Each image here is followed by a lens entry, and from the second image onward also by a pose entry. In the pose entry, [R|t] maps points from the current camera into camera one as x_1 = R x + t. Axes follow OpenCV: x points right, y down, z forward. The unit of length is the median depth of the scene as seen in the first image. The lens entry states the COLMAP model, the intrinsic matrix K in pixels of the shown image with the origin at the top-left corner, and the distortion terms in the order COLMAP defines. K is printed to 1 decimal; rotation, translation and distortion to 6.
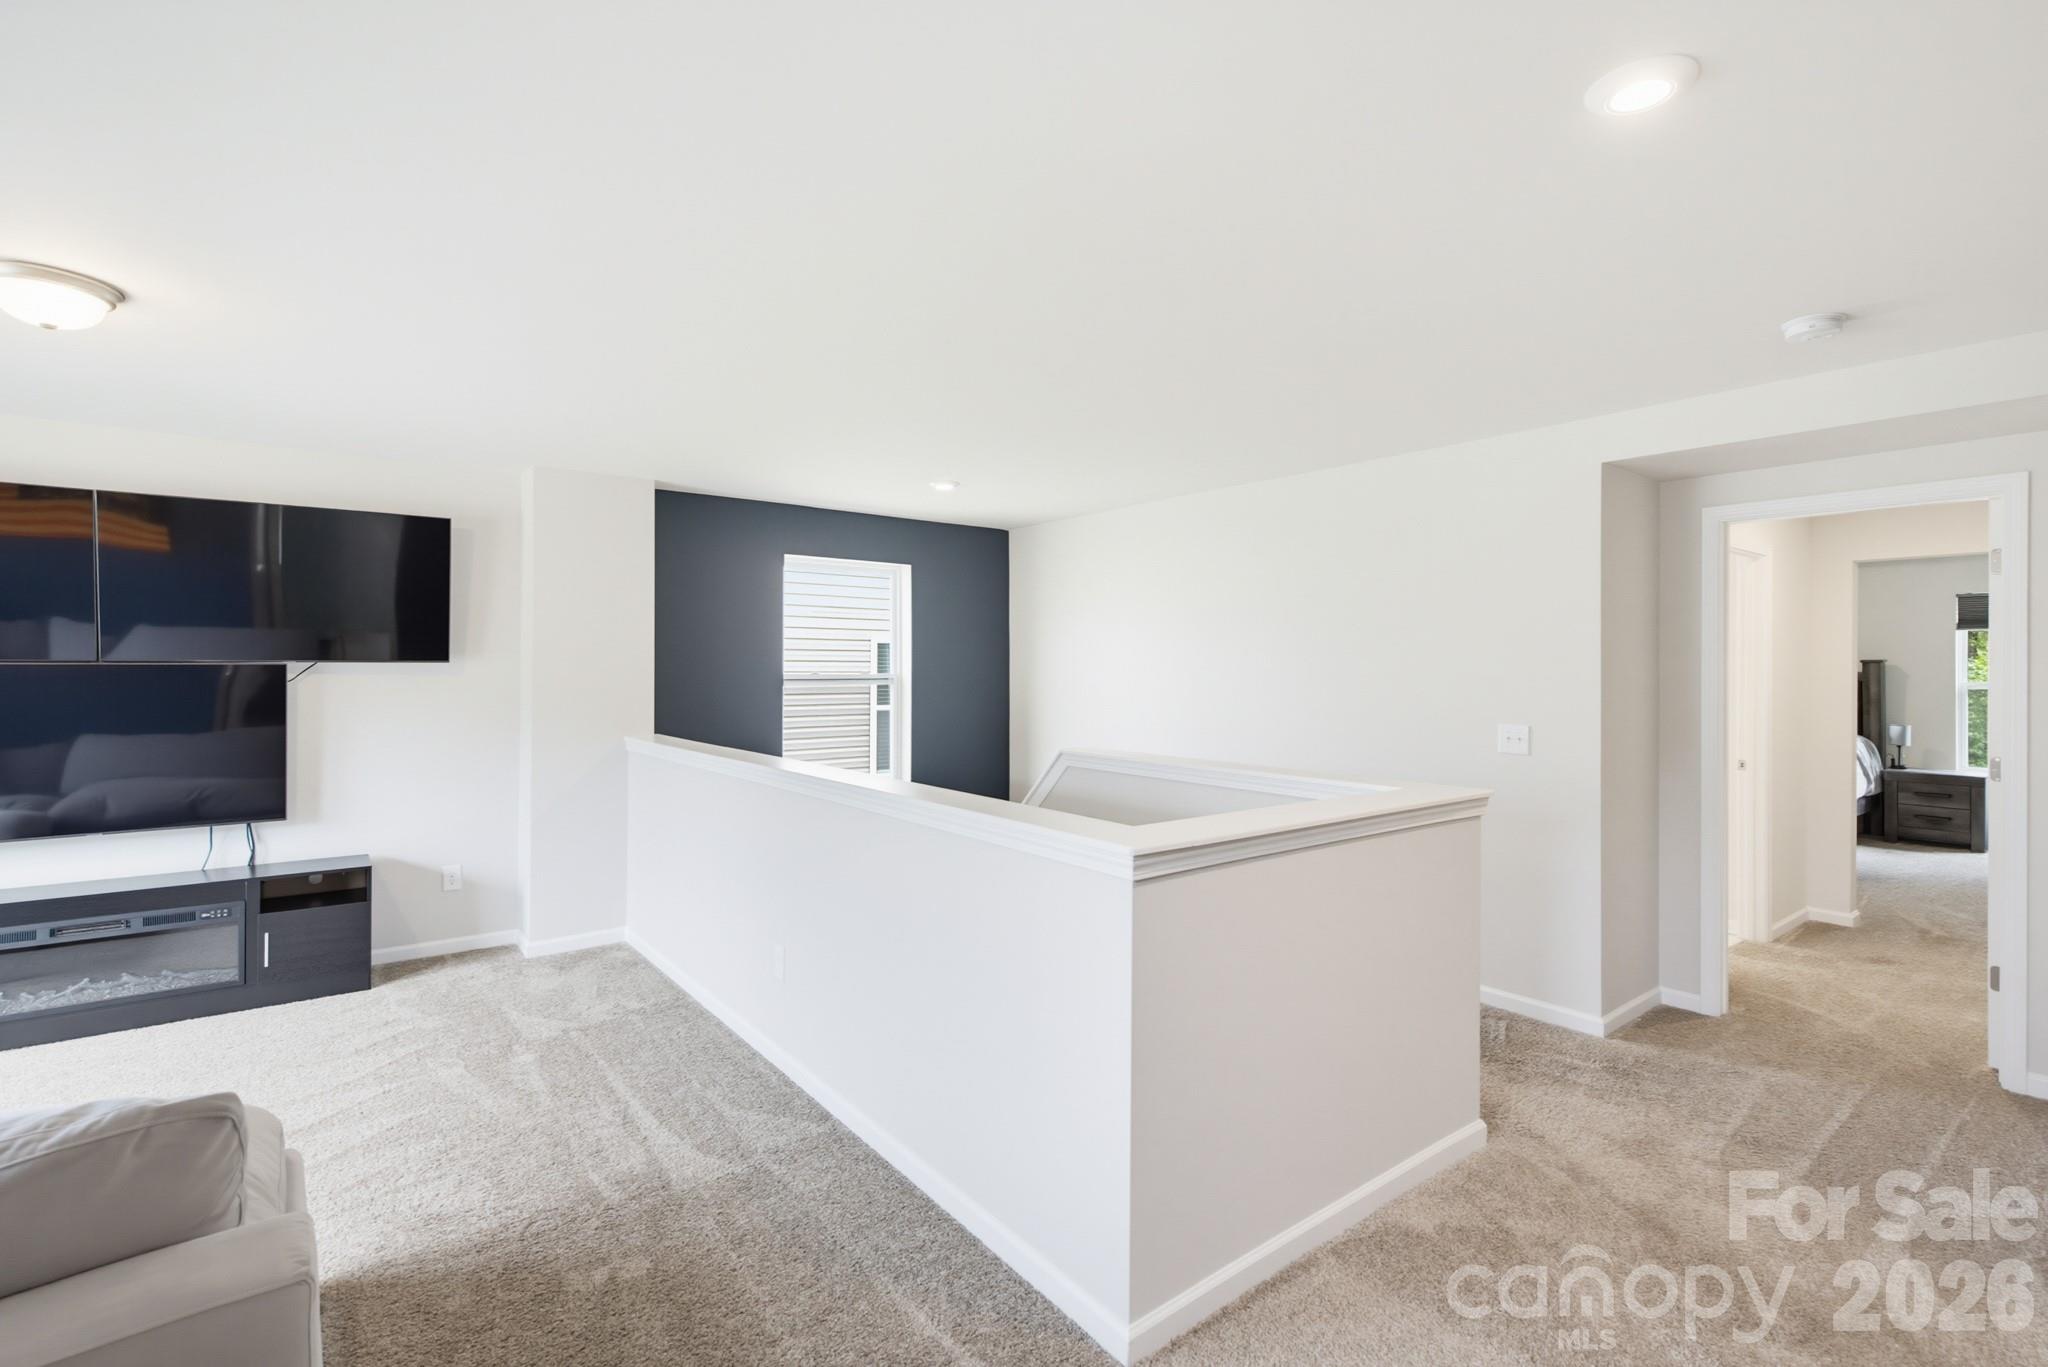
lens RADIAL K [[933.9, 0, 1024.0], [0, 933.9, 683.5], [0, 0, 1]] dist [0.000114, -0.000257]
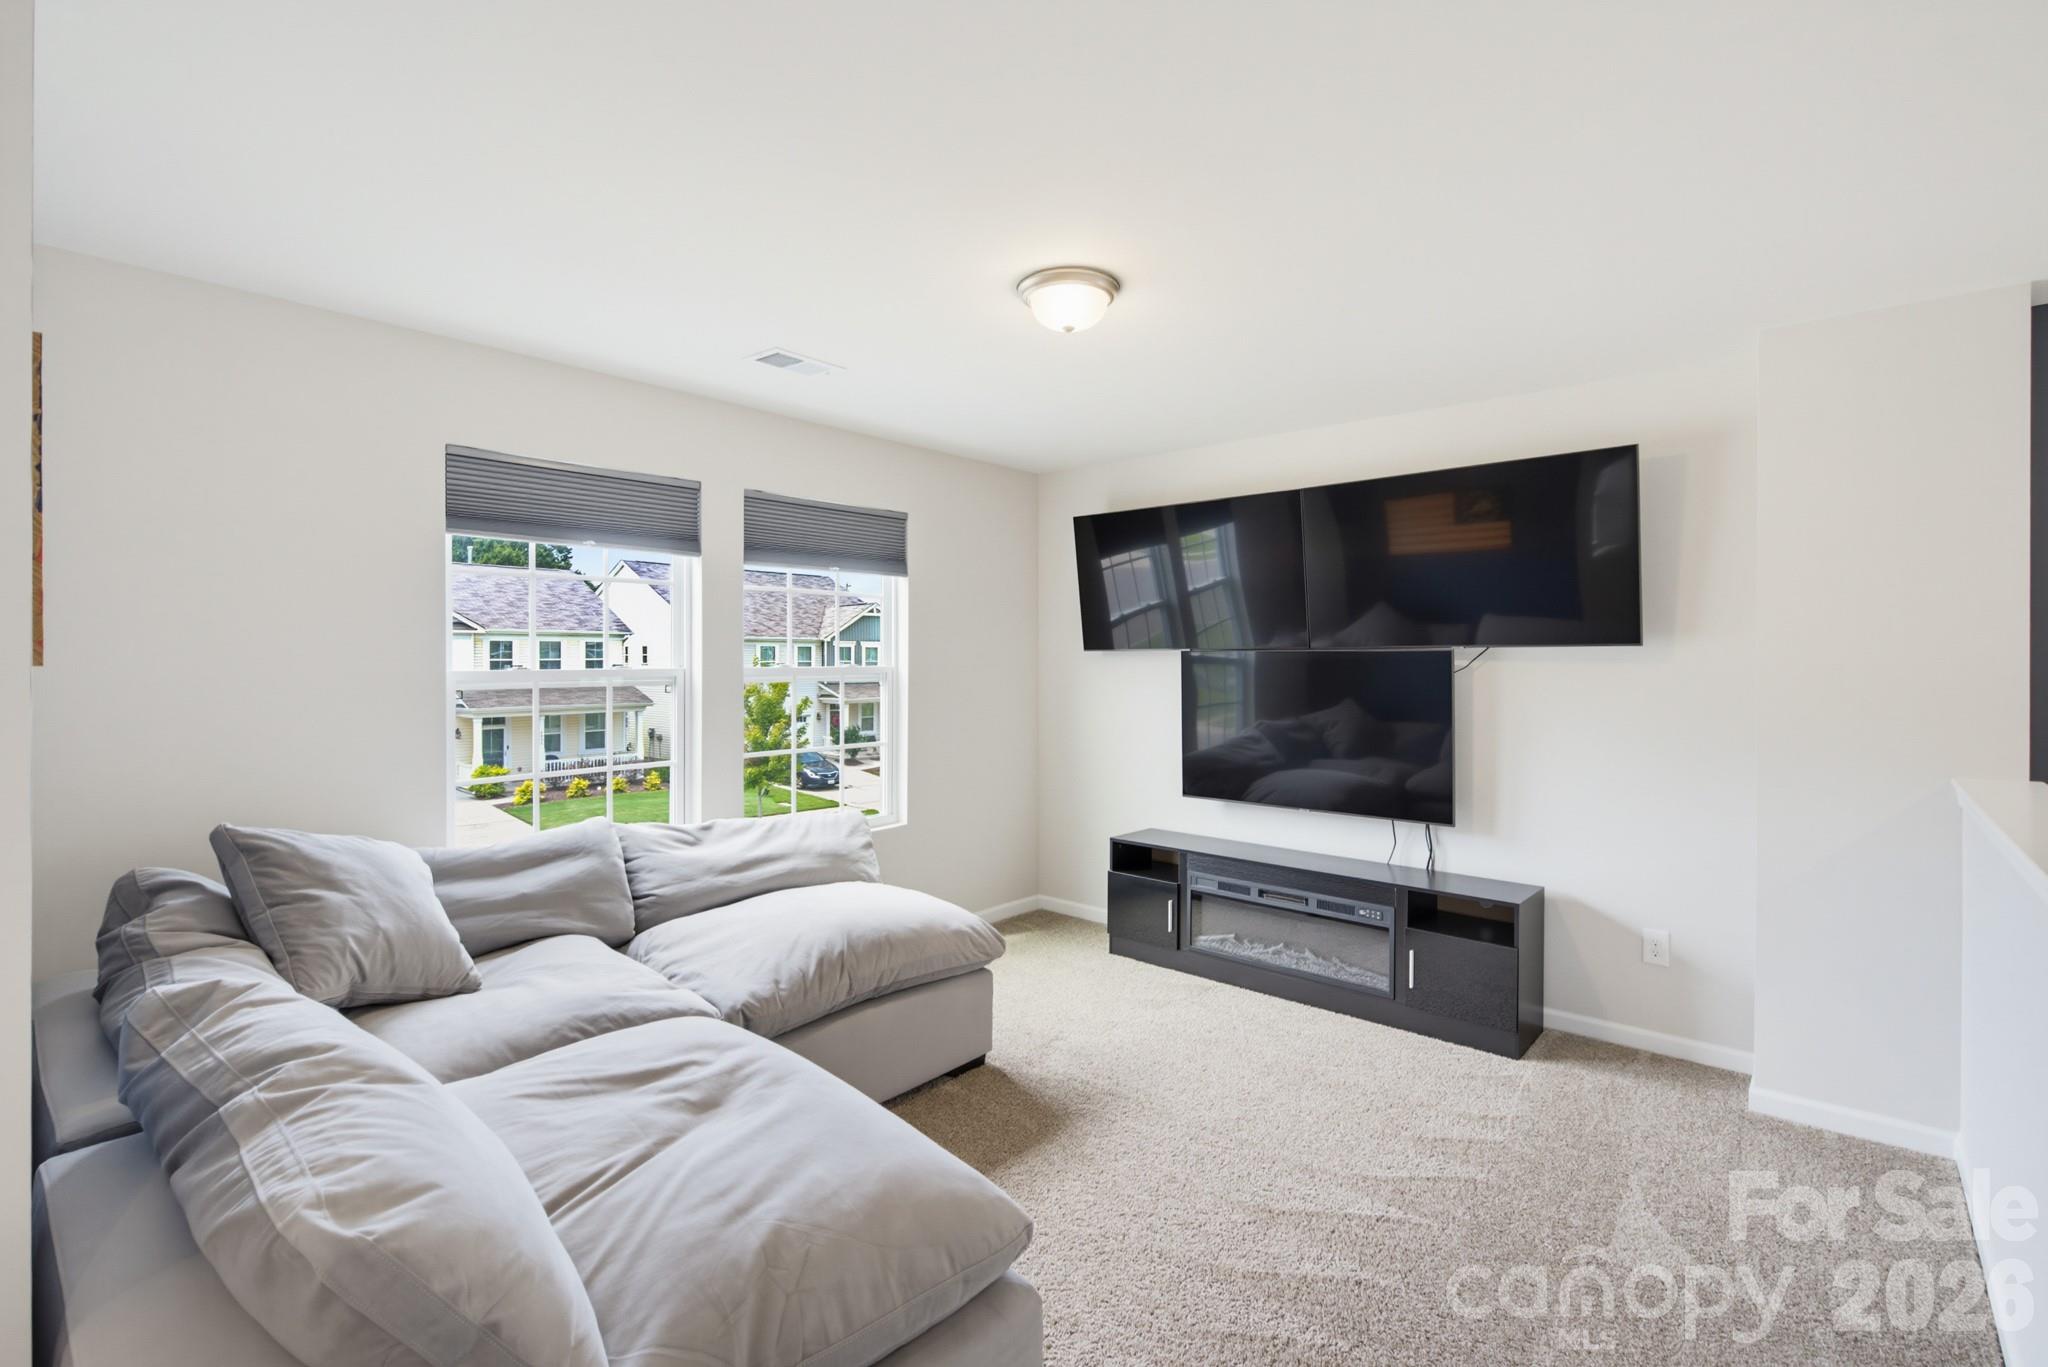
lens RADIAL K [[924.9, 0, 1016.8], [0, 924.9, 662.8], [0, 0, 1]] dist [0.009783, 0.000108]
pose [[0.186290, -0.000633, -0.982495, -0.005701], [-0.009835, 0.999948, -0.002509, -0.002493], [0.982446, 0.010130, 0.186275, 0.425598]]
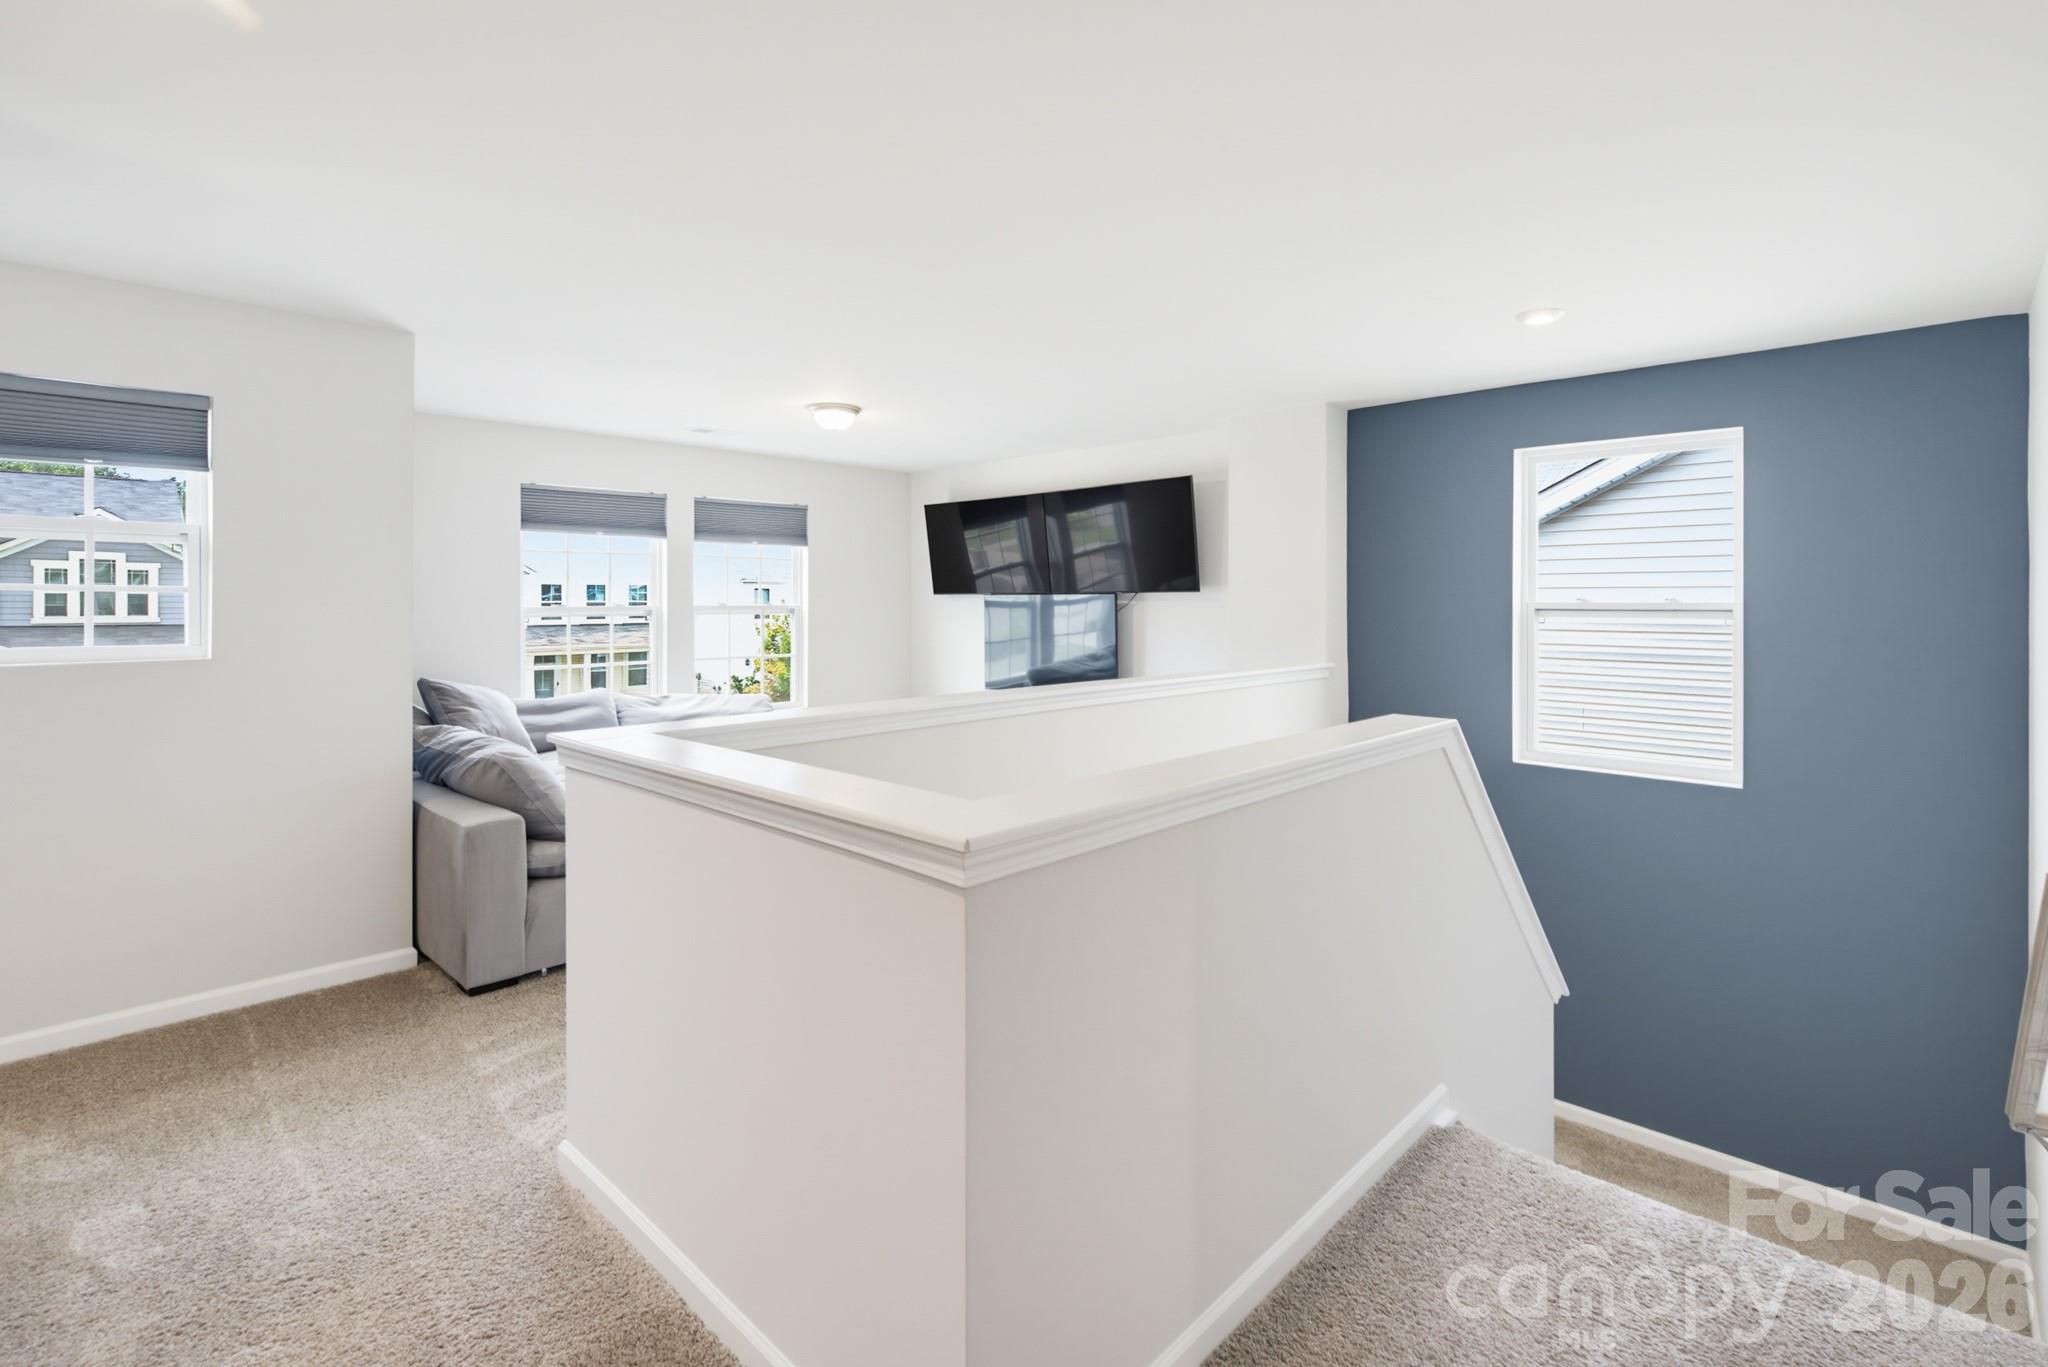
lens RADIAL K [[965.6, 0, 1037.9], [0, 965.6, 612.4], [0, 0, 1]] dist [0.002774, 0.000135]
pose [[0.145466, 0.005997, -0.989345, 0.651411], [-0.012581, 0.999912, 0.004211, 0.000456], [0.989283, 0.011834, 0.145529, 0.646133]]
